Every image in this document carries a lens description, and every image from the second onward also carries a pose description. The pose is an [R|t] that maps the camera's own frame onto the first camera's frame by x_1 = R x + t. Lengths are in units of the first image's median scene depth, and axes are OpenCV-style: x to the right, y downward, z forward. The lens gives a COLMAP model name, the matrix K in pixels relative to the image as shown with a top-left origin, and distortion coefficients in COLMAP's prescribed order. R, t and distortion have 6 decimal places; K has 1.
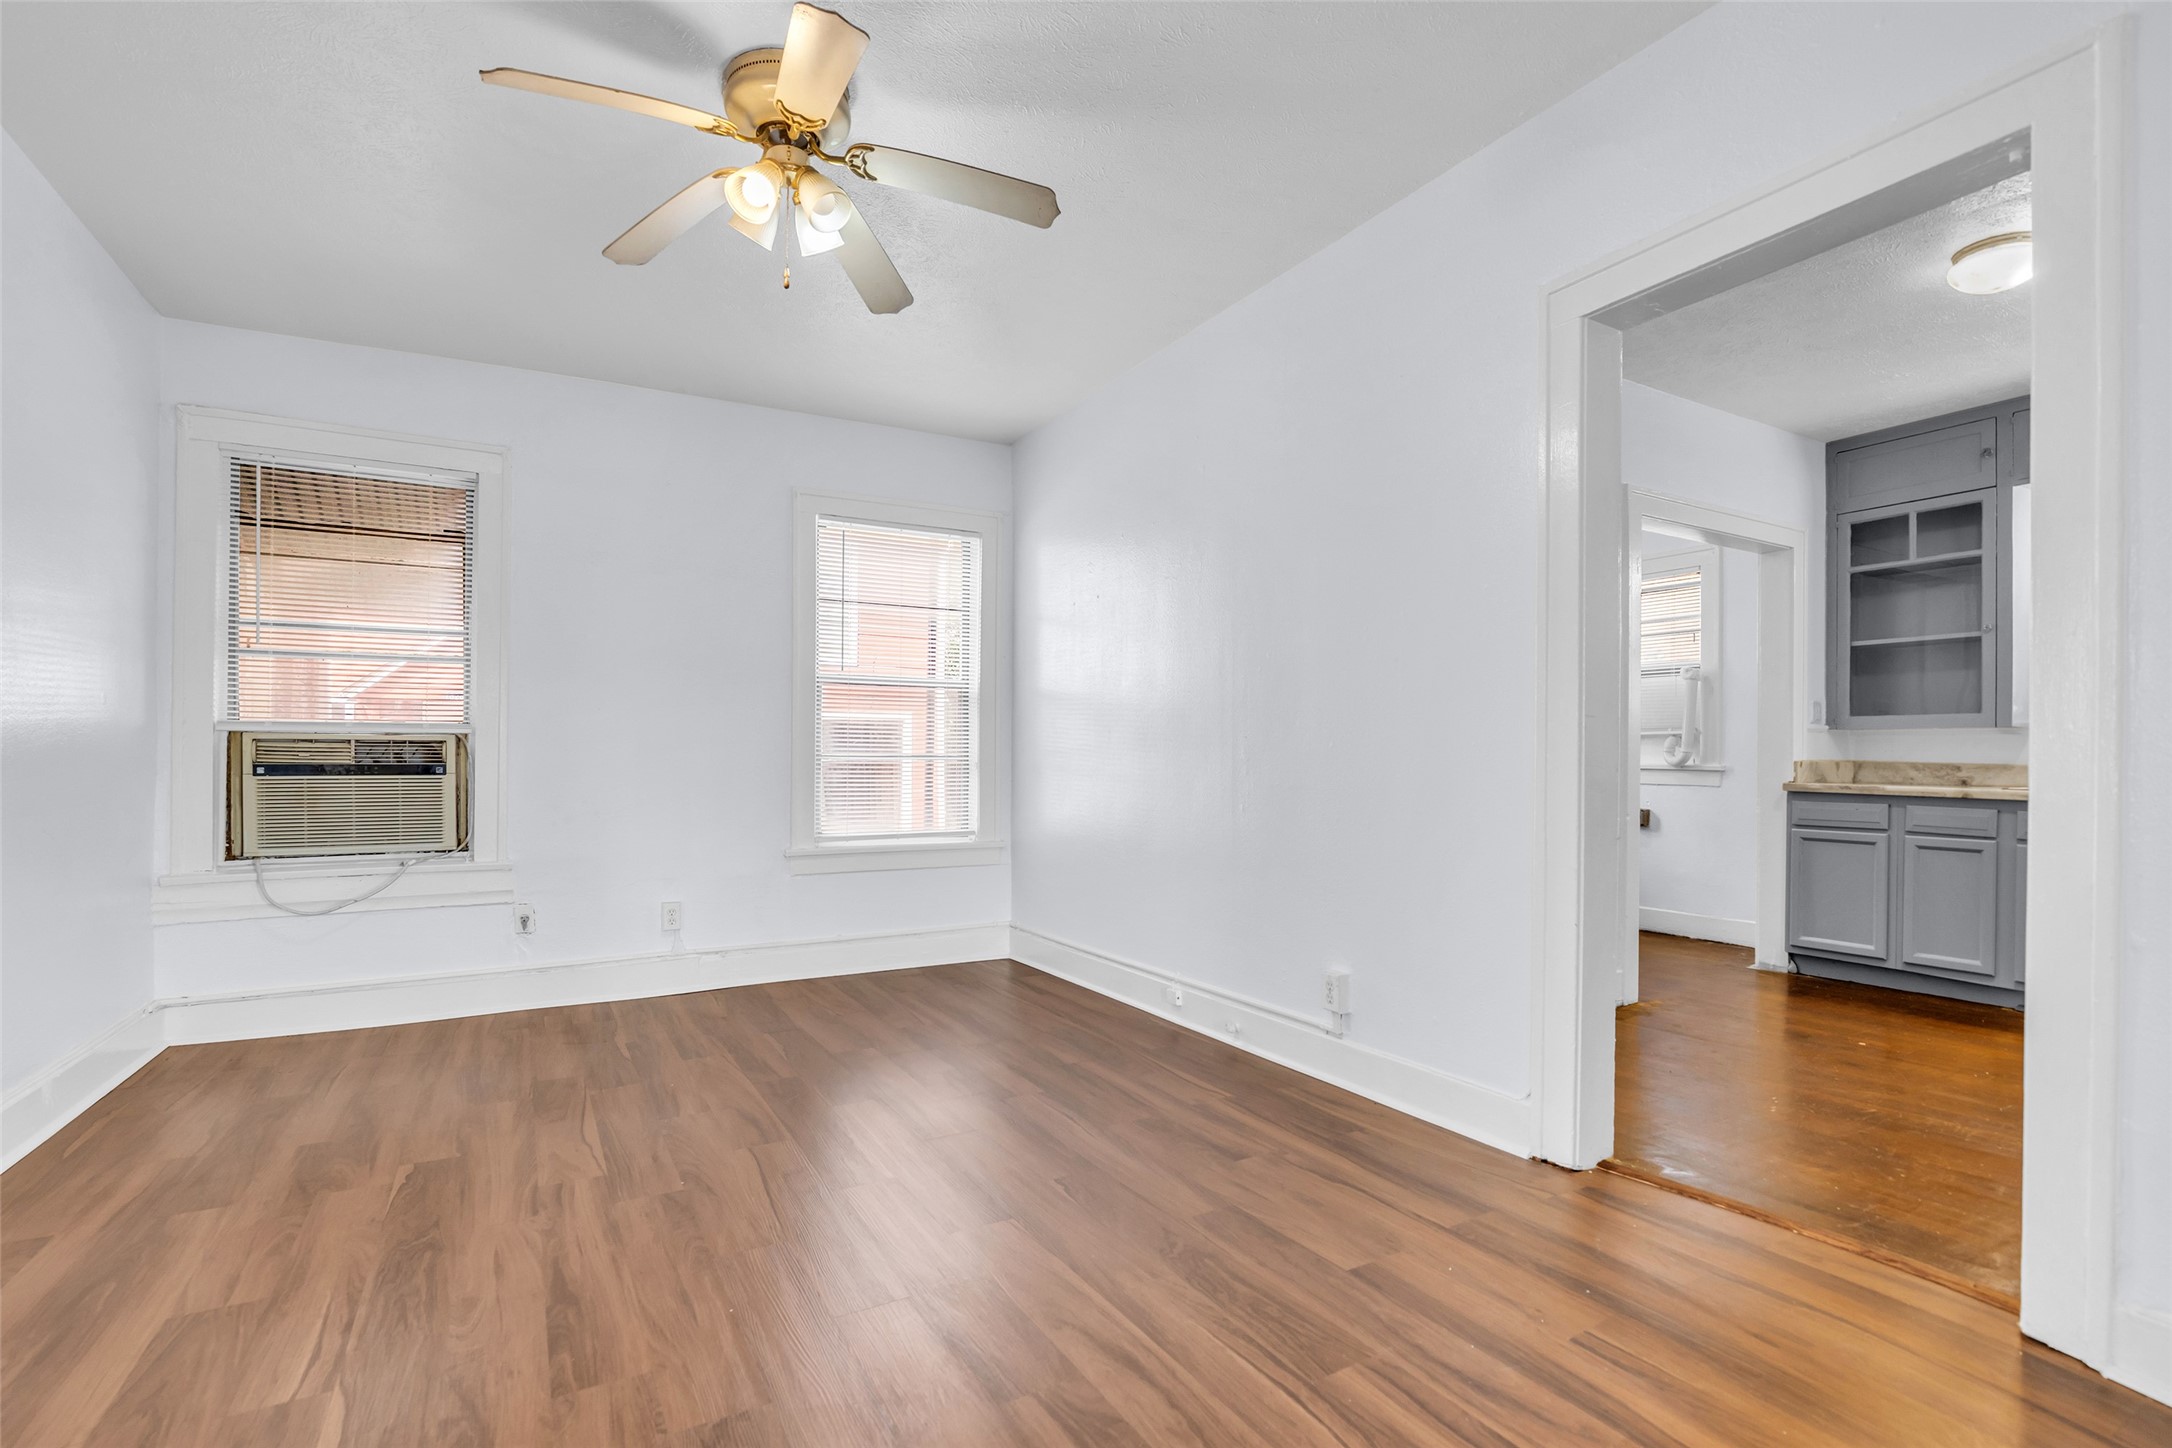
lens RADIAL K [[1019.4, 0, 1080.3], [0, 1019.4, 768.8], [0, 0, 1]] dist [-0.009813, 0.000098]
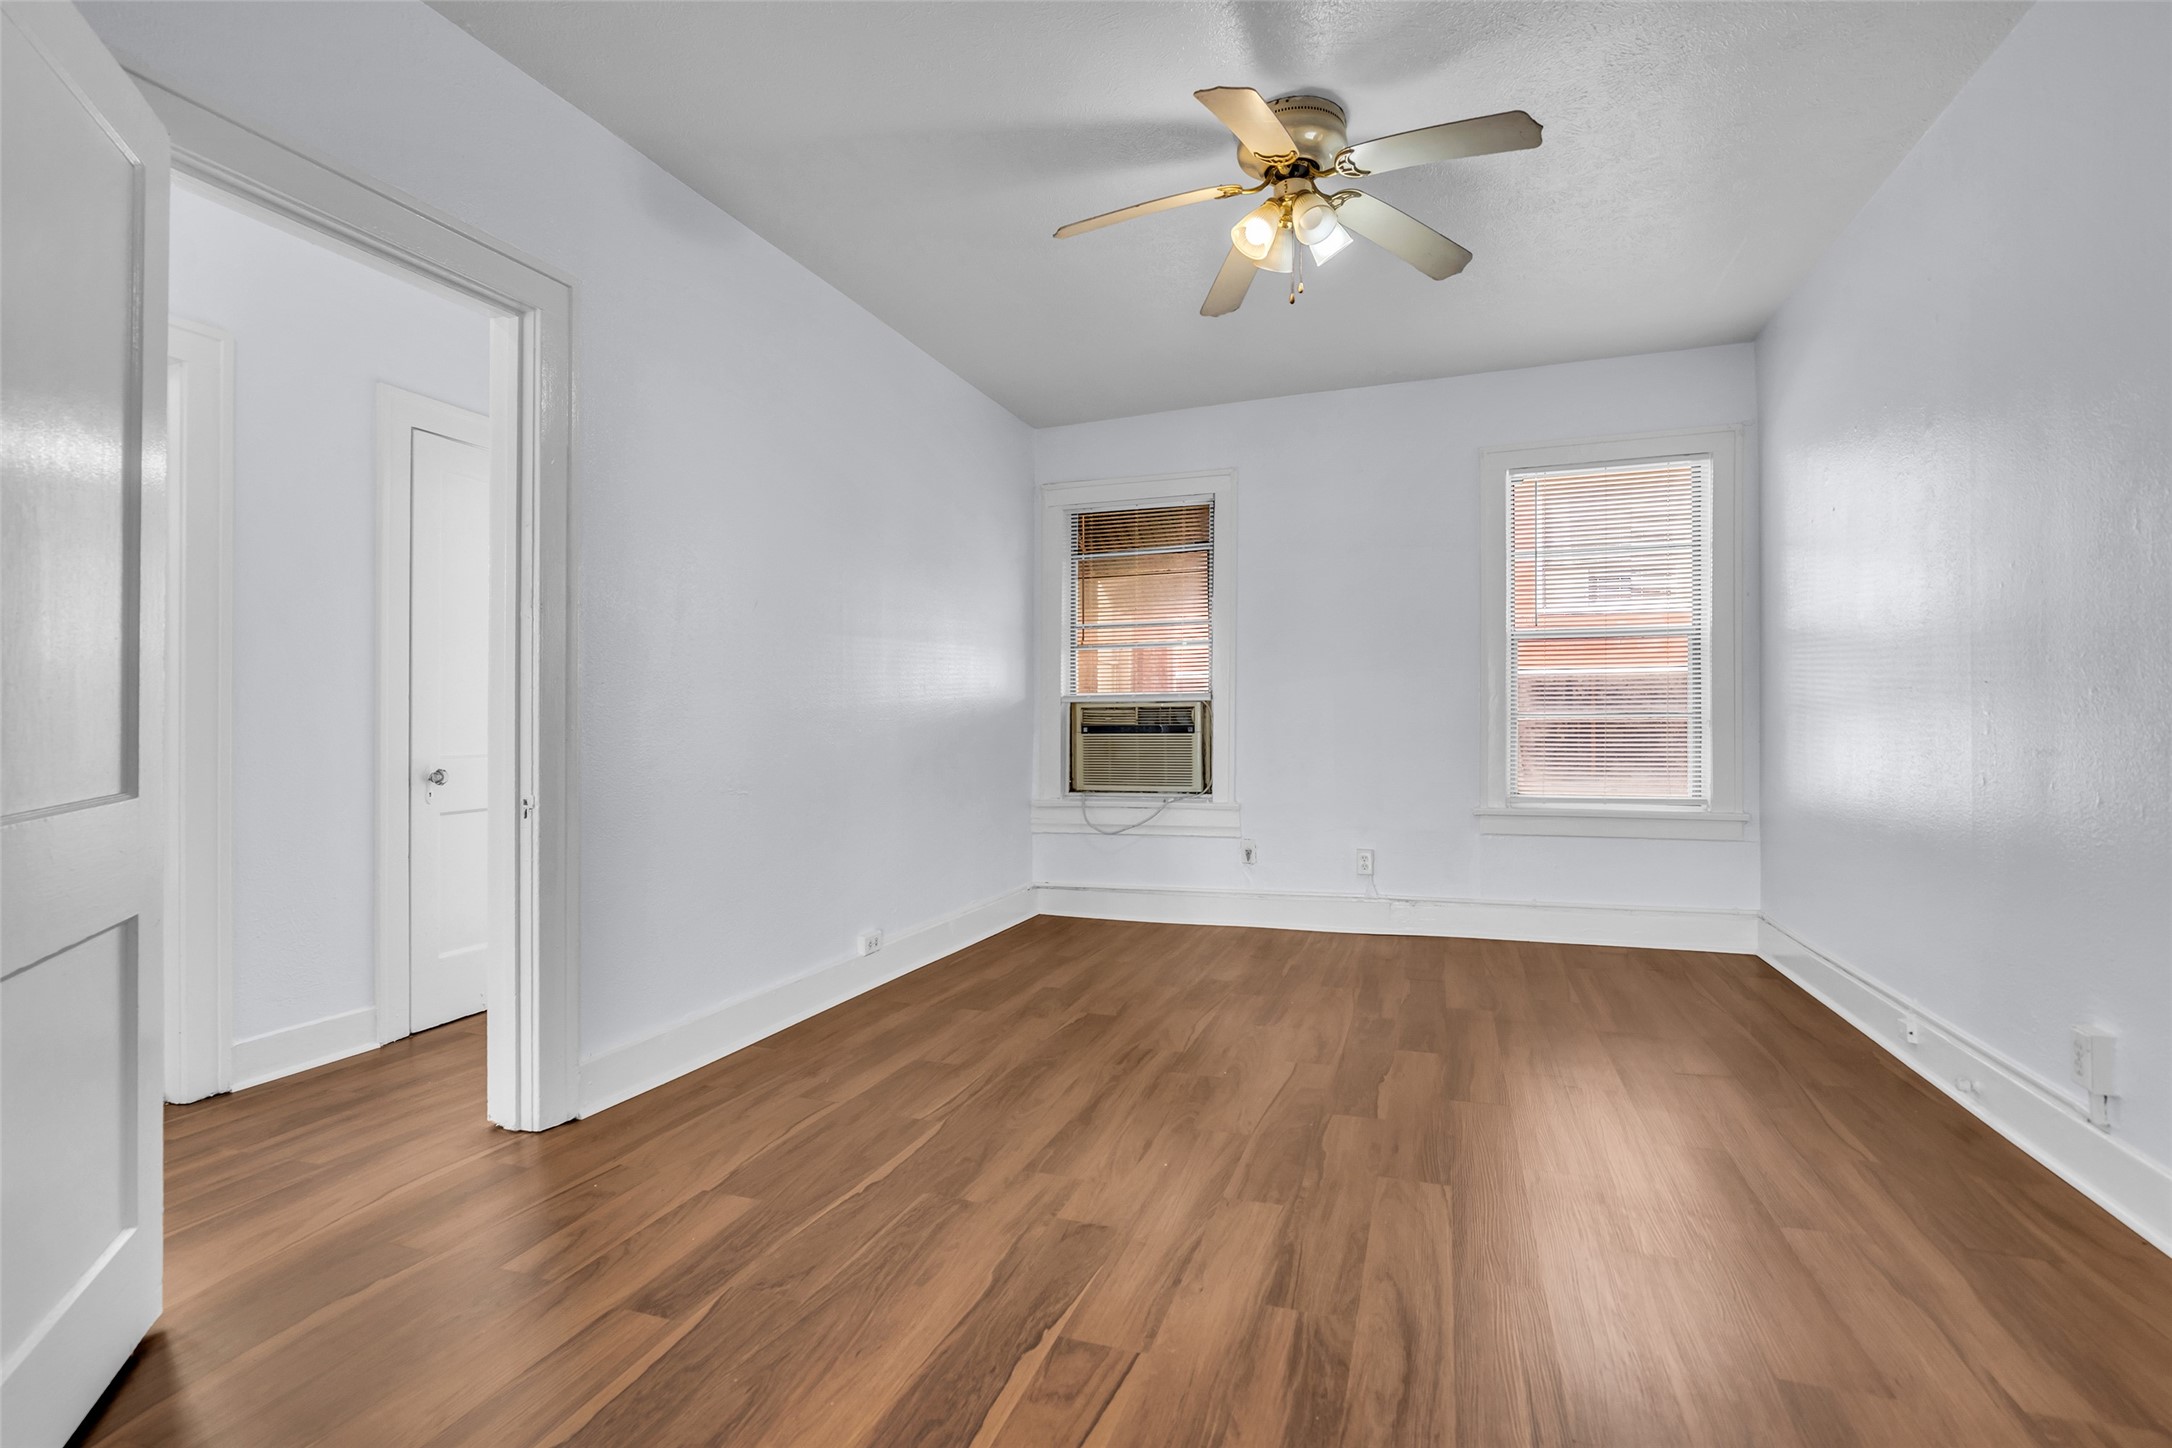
lens RADIAL K [[1027.4, 0, 1093.0], [0, 1027.4, 722.5], [0, 0, 1]] dist [-0.006460, -0.000134]
pose [[0.656728, -0.005991, -0.754104, 0.278791], [0.001860, 0.999978, -0.006325, 0.000346], [0.754125, 0.002751, 0.656725, 0.054877]]
